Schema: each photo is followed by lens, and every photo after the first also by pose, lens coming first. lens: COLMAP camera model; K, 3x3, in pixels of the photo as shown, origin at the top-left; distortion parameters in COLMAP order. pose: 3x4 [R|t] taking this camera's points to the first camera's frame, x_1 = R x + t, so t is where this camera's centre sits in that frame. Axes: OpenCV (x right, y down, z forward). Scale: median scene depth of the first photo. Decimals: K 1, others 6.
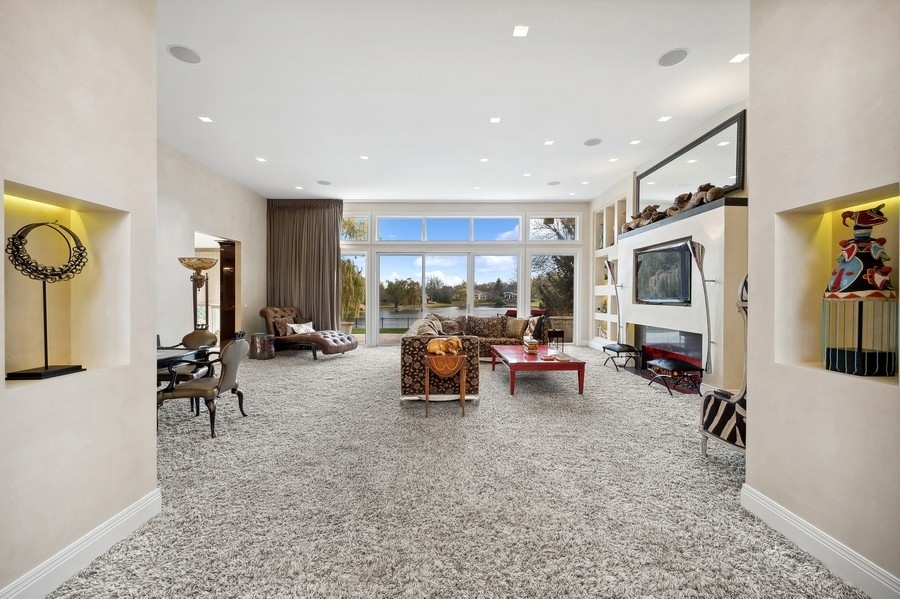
lens RADIAL K [[357.6, 0, 454.6], [0, 357.6, 300.6], [0, 0, 1]] dist [-0.000479, -0.000052]
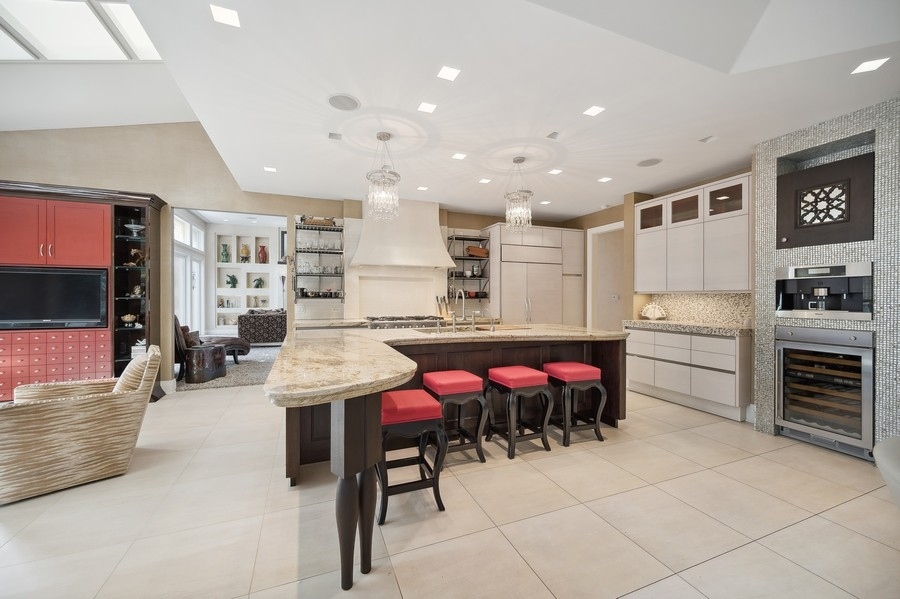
lens RADIAL K [[356.8, 0, 450.5], [0, 356.8, 298.3], [0, 0, 1]] dist [0.000070, -0.000176]
pose [[-0.368754, -0.003406, 0.929521, -1.916065], [0.009755, 0.999924, 0.007534, -0.007557], [-0.929476, 0.011846, -0.368693, 1.095449]]
